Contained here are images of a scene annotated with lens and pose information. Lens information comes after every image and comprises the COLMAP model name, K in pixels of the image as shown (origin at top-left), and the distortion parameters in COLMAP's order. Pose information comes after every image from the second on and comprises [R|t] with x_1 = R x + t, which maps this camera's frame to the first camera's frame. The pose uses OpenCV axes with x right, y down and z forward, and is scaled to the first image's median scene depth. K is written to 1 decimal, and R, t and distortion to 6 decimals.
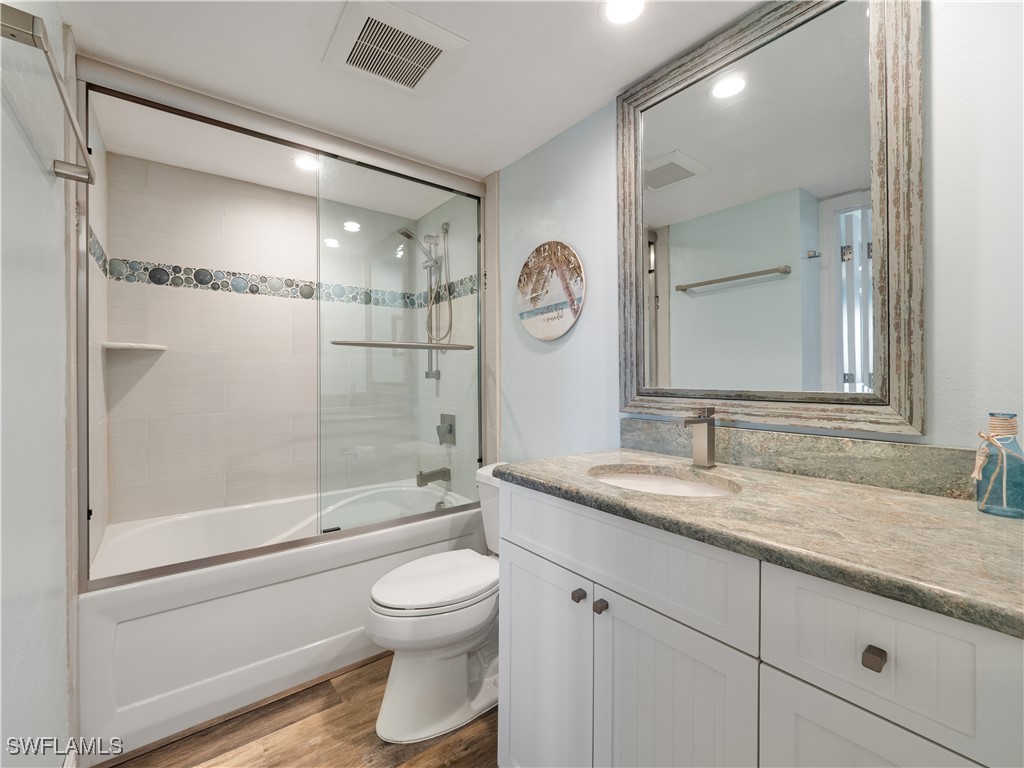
lens RADIAL K [[433.4, 0, 507.2], [0, 433.4, 370.5], [0, 0, 1]] dist [-0.001211, -0.000109]
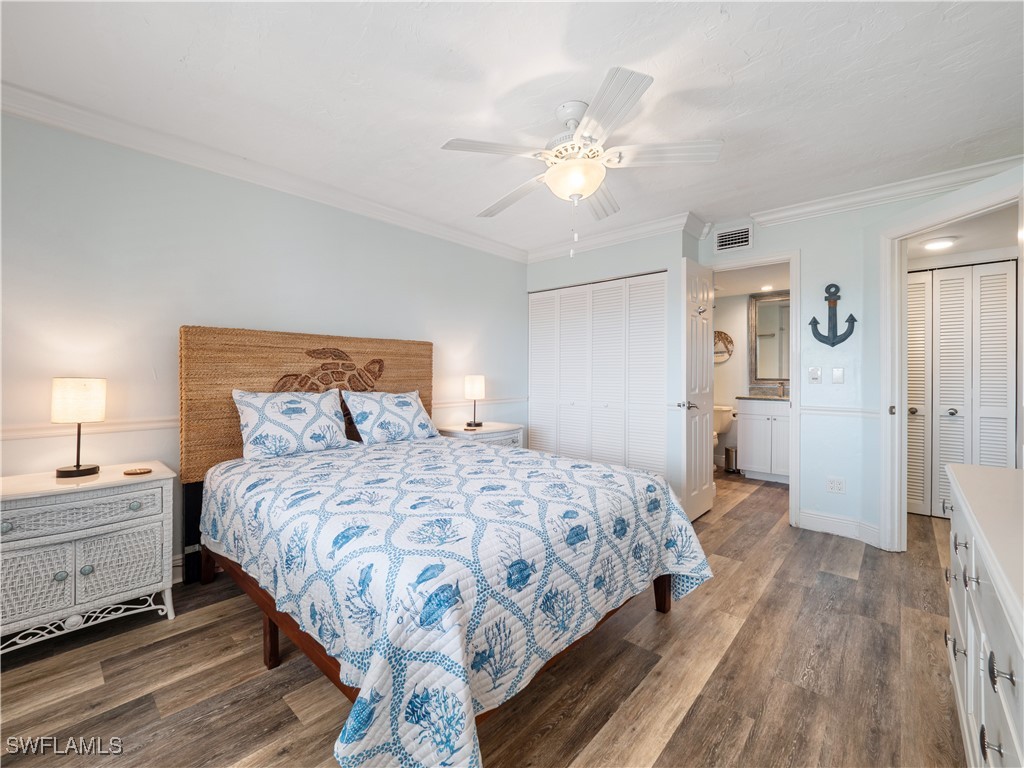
lens RADIAL K [[433.4, 0, 507.2], [0, 433.4, 370.5], [0, 0, 1]] dist [-0.001211, -0.000109]
pose [[0.987165, 0.007013, 0.159549, -1.671270], [-0.006566, 0.999973, -0.003331, 0.002303], [-0.159568, 0.002241, 0.987184, -1.600631]]
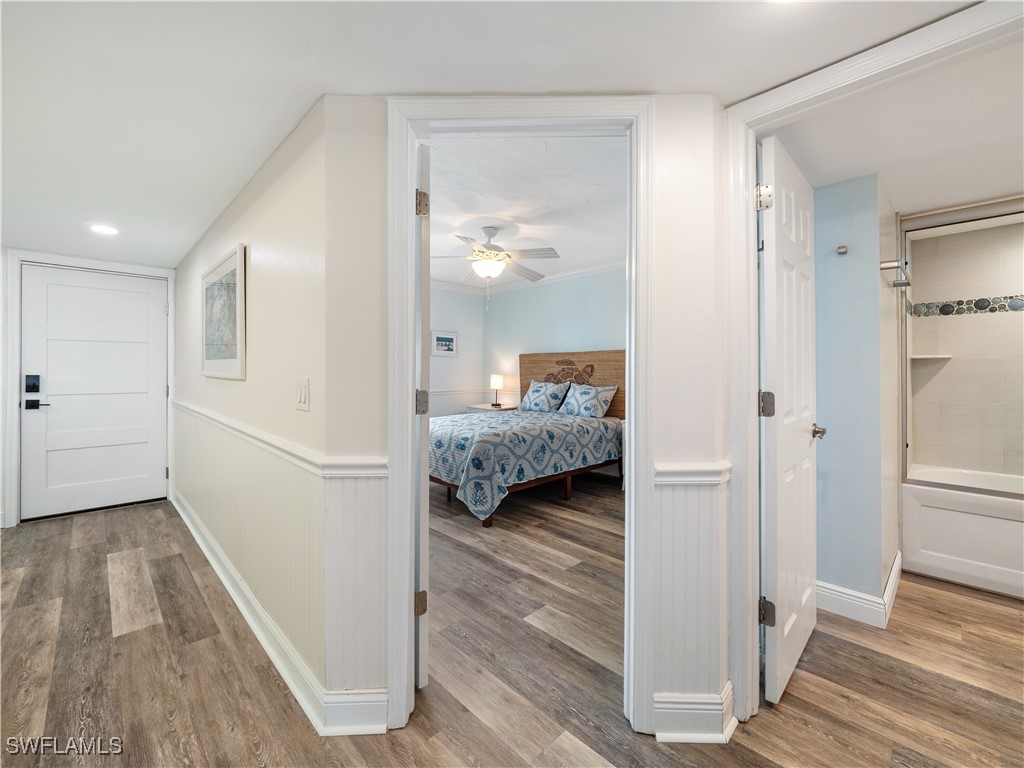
lens RADIAL K [[433.4, 0, 507.2], [0, 433.4, 370.5], [0, 0, 1]] dist [-0.001211, -0.000109]
pose [[0.088921, 0.000533, -0.996039, 0.564220], [0.002382, 0.999997, 0.000748, -0.009257], [0.996036, -0.002439, 0.088919, -0.663115]]
